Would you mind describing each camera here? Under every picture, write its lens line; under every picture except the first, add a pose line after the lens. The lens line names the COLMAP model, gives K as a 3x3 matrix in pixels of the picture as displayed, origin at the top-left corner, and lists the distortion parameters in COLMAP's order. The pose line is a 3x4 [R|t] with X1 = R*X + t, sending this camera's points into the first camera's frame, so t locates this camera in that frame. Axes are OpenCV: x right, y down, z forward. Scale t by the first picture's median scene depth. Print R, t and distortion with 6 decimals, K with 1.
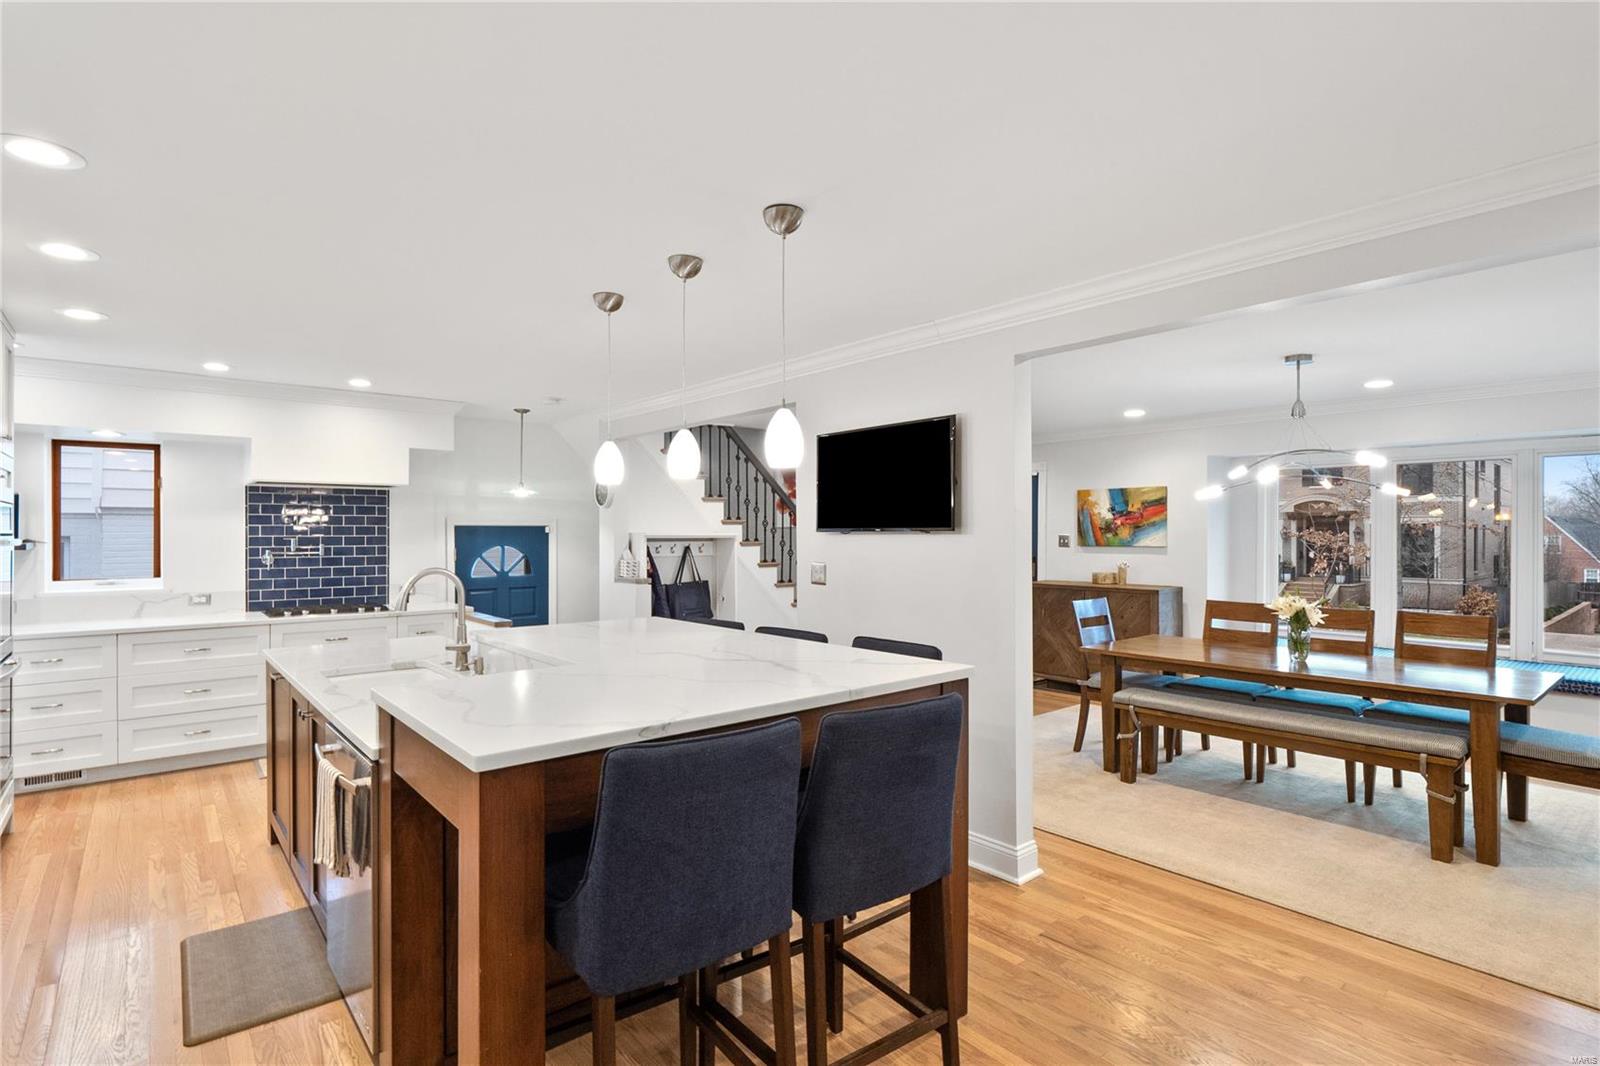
lens RADIAL K [[773.7, 0, 789.3], [0, 773.7, 535.5], [0, 0, 1]] dist [-0.000286, -0.004642]
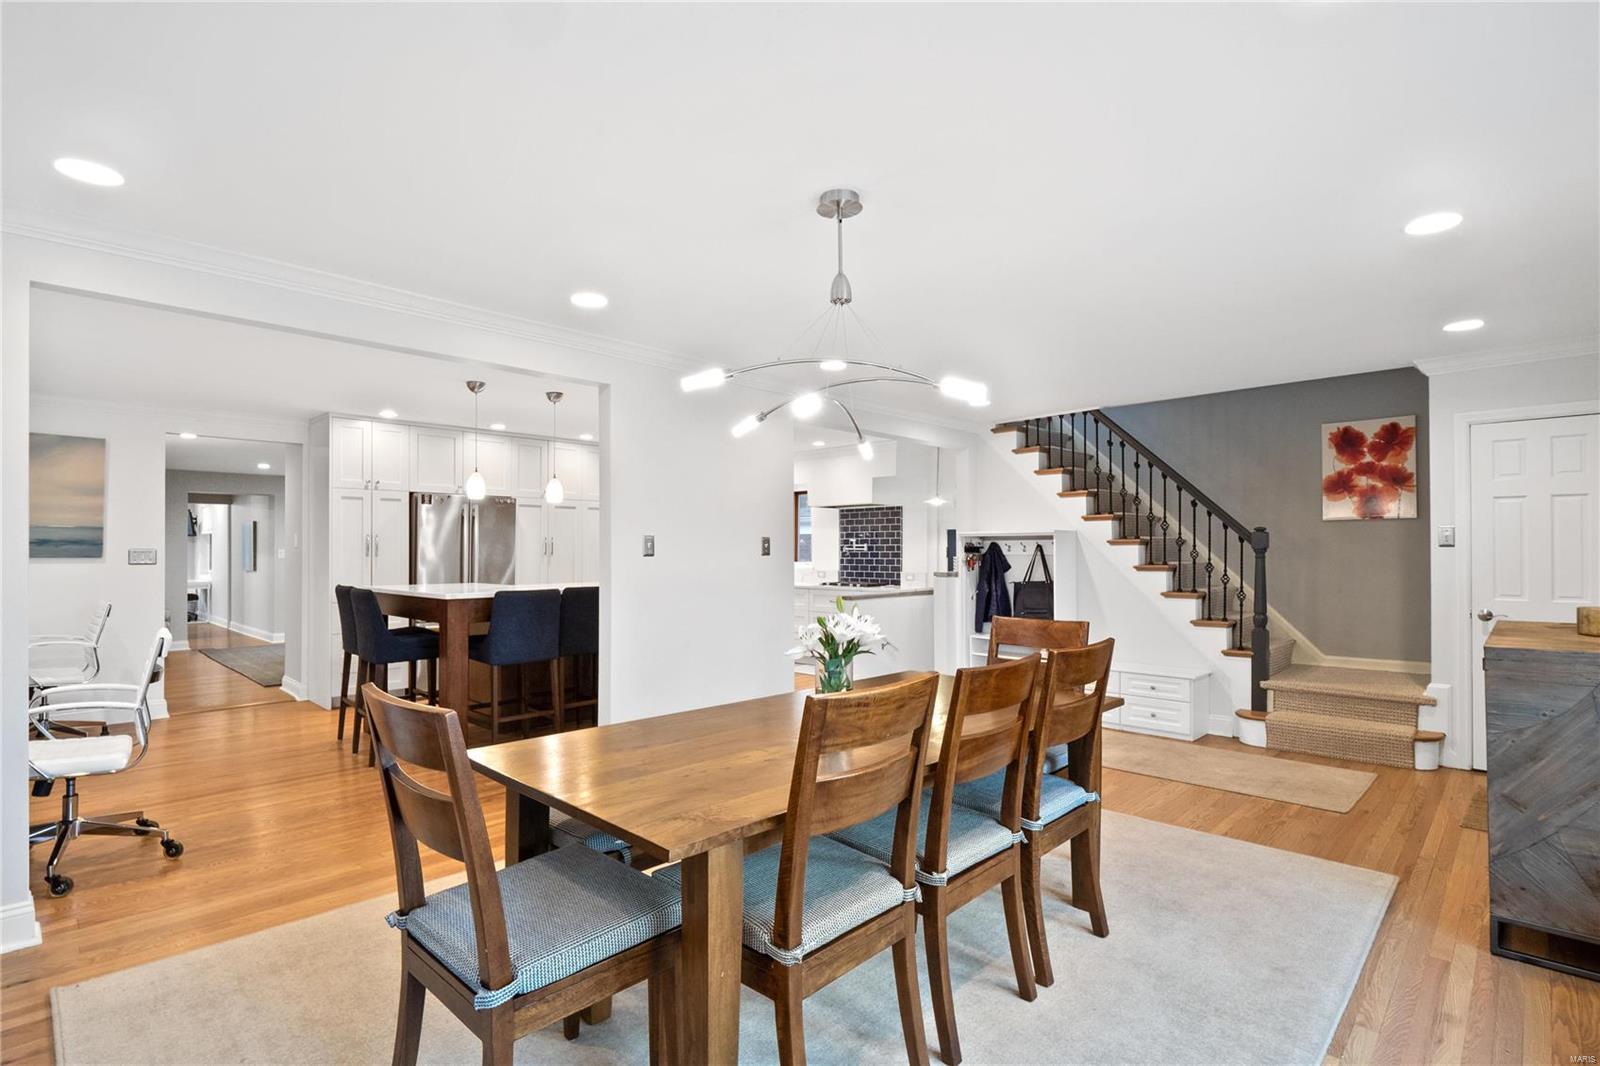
lens RADIAL K [[773.7, 0, 791.0], [0, 773.7, 542.4], [0, 0, 1]] dist [-0.000286, -0.004642]
pose [[0.098292, -0.009635, -0.995111, 0.891340], [0.000244, 0.999953, -0.009658, 0.022640], [0.995158, 0.000706, 0.098290, 0.657726]]
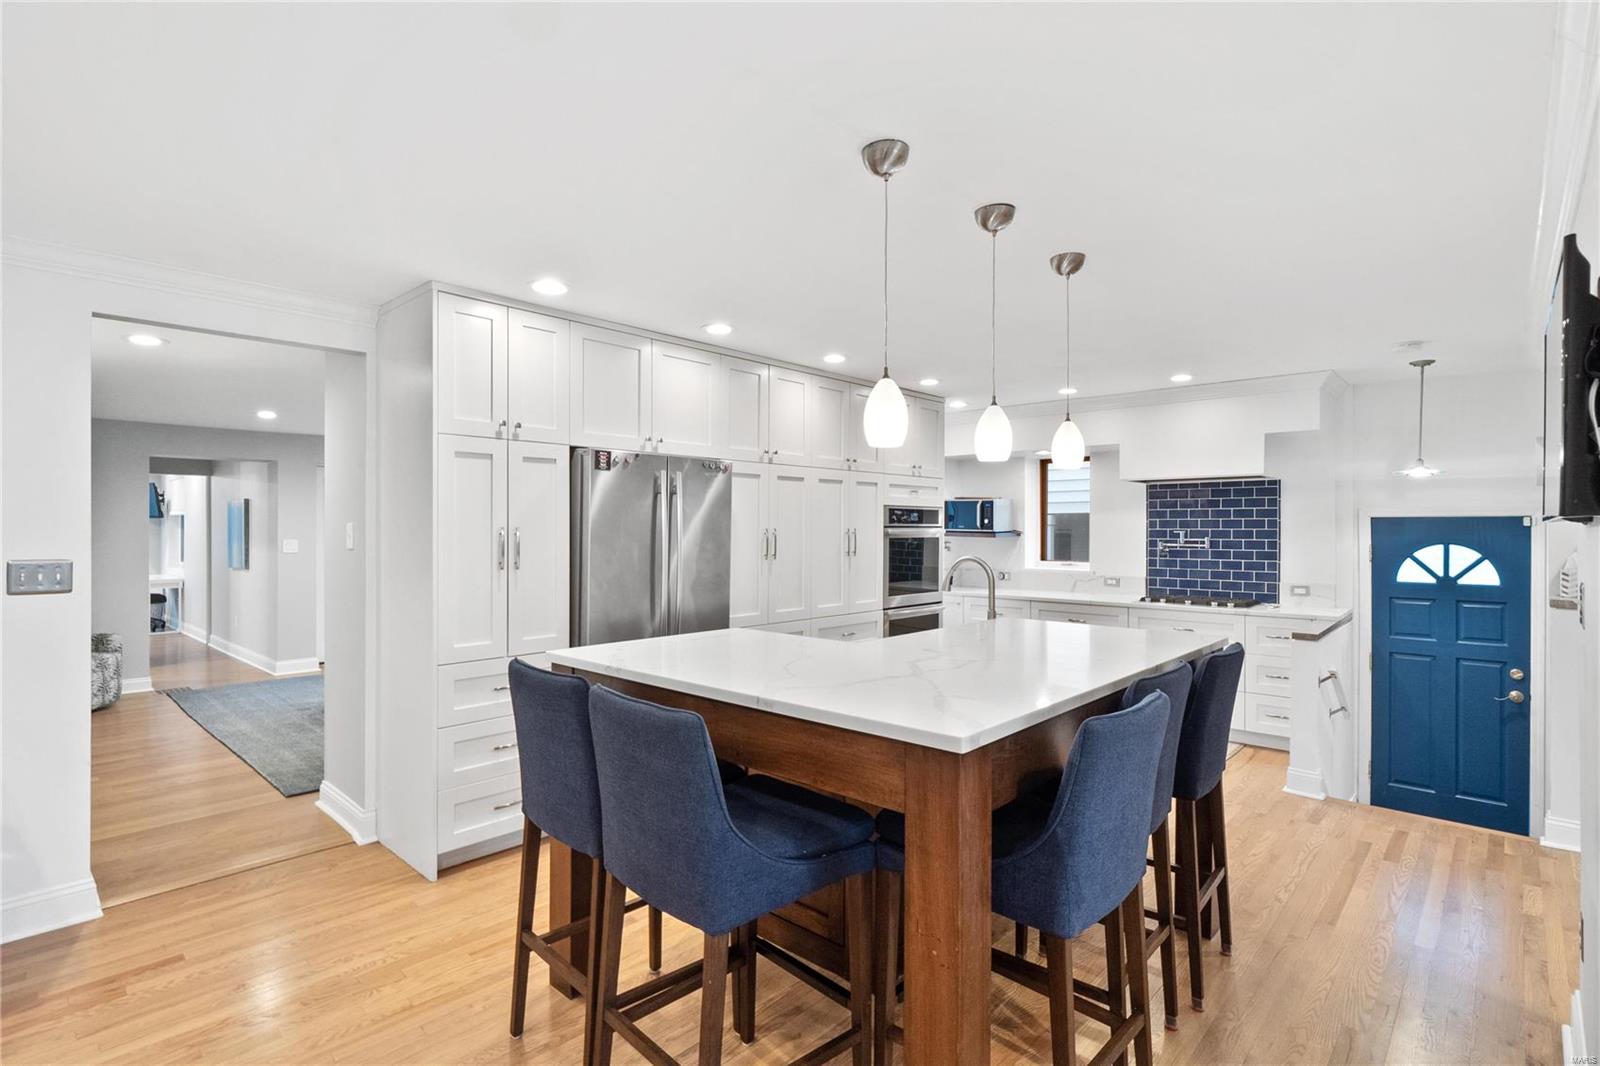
lens RADIAL K [[773.7, 0, 792.2], [0, 773.7, 526.5], [0, 0, 1]] dist [-0.000286, -0.004642]
pose [[0.124107, -0.002403, -0.992266, 0.326450], [-0.003068, 0.999991, -0.002805, 0.001215], [0.992264, 0.003392, 0.124099, 0.309285]]
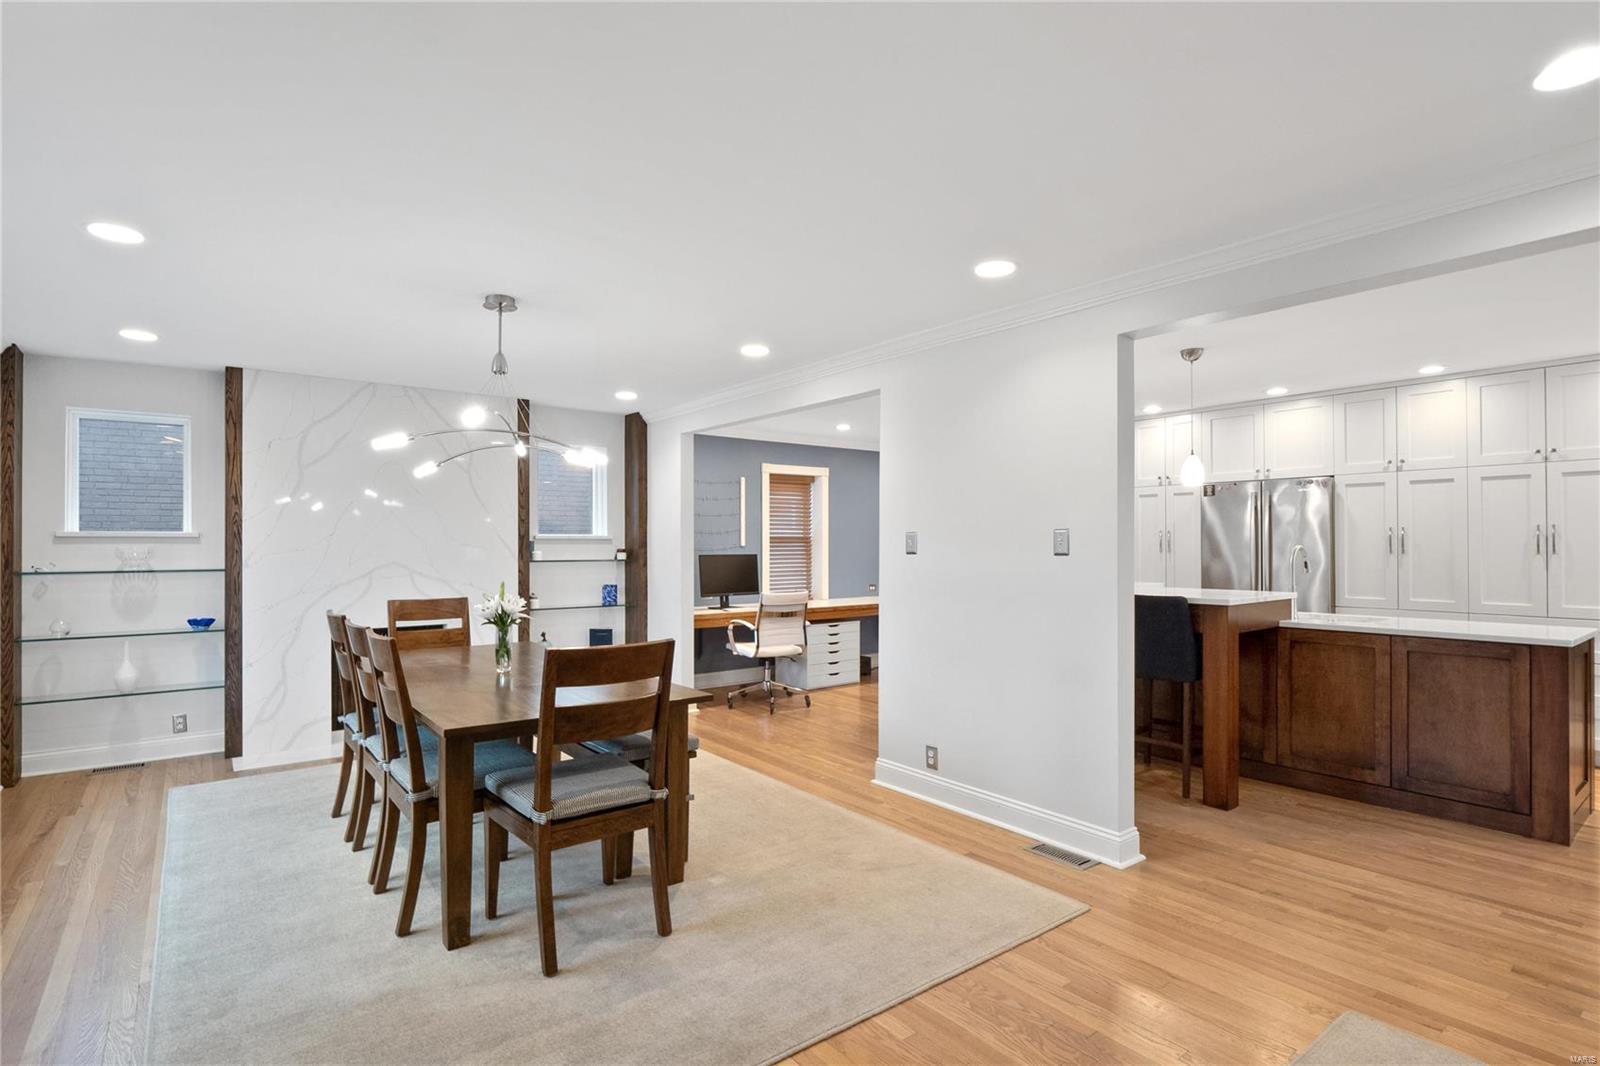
lens RADIAL K [[773.7, 0, 792.9], [0, 773.7, 541.4], [0, 0, 1]] dist [-0.000286, -0.004642]
pose [[-0.999439, 0.001090, 0.033487, 0.230912], [0.000936, 0.999989, -0.004619, 0.020361], [-0.033492, -0.004585, -0.999428, 1.282034]]
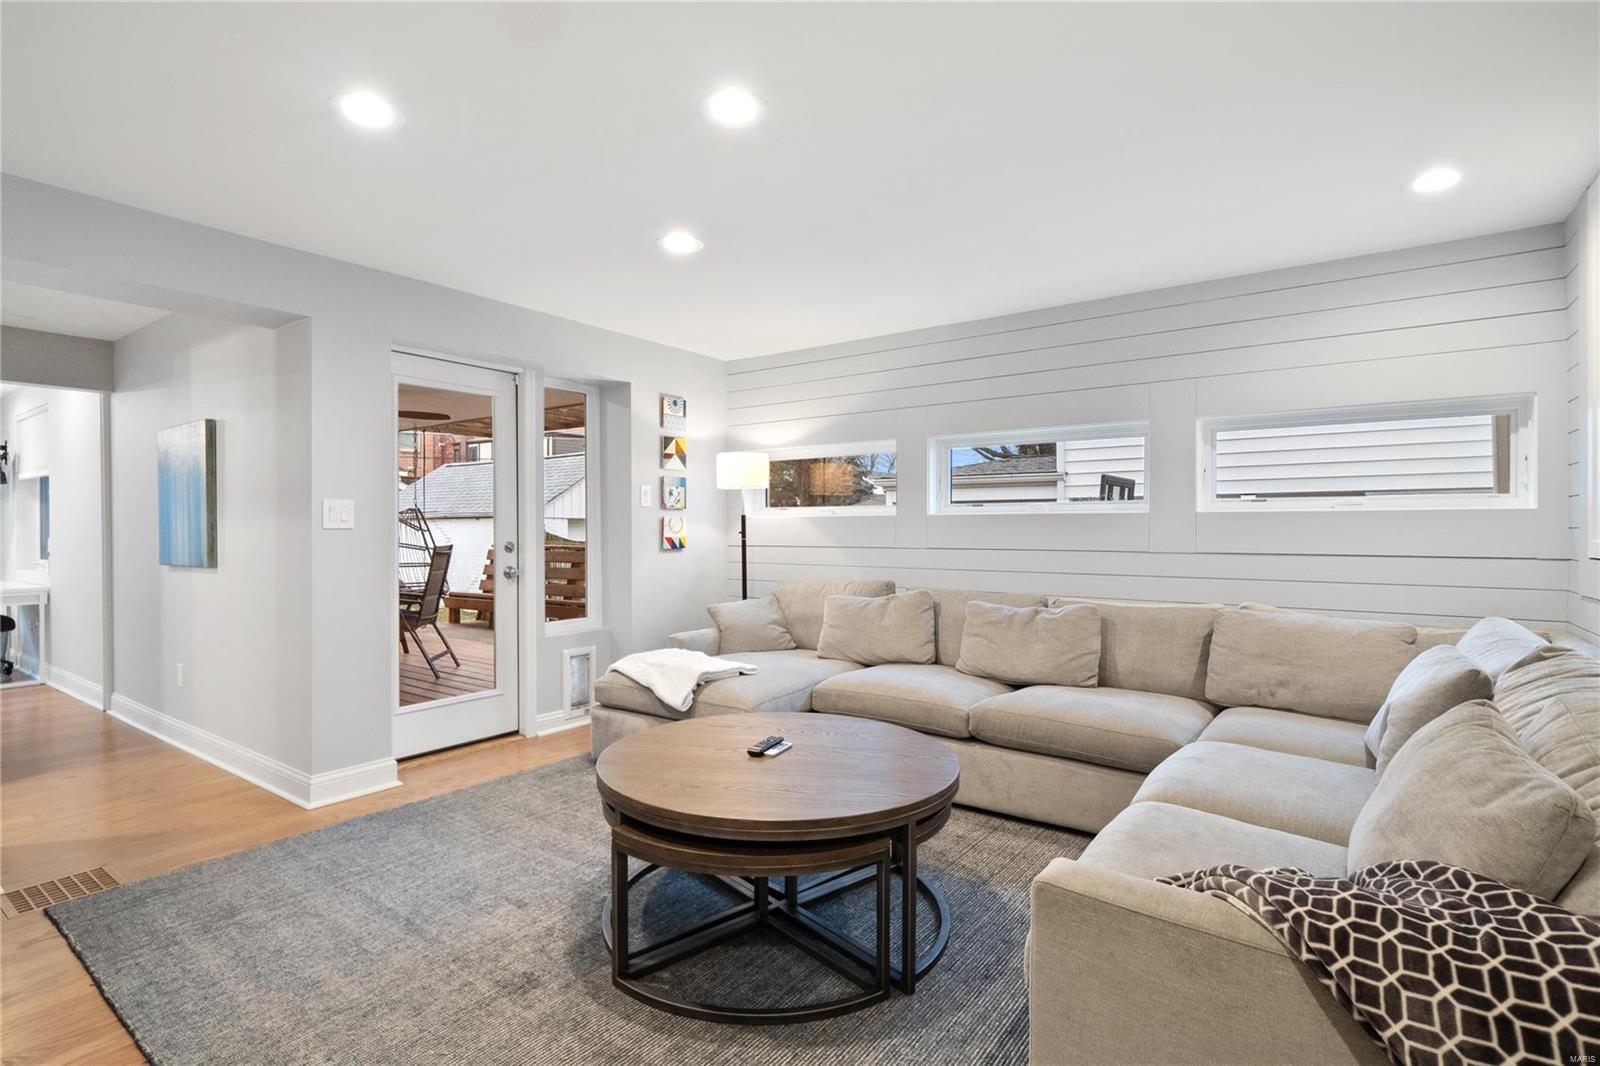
lens RADIAL K [[773.7, 0, 801.4], [0, 773.7, 529.0], [0, 0, 1]] dist [-0.000286, -0.004642]
pose [[0.248961, 0.003792, -0.968506, -0.378098], [0.001636, 0.999989, 0.004336, 0.040759], [0.968512, -0.002664, 0.248953, -0.147564]]
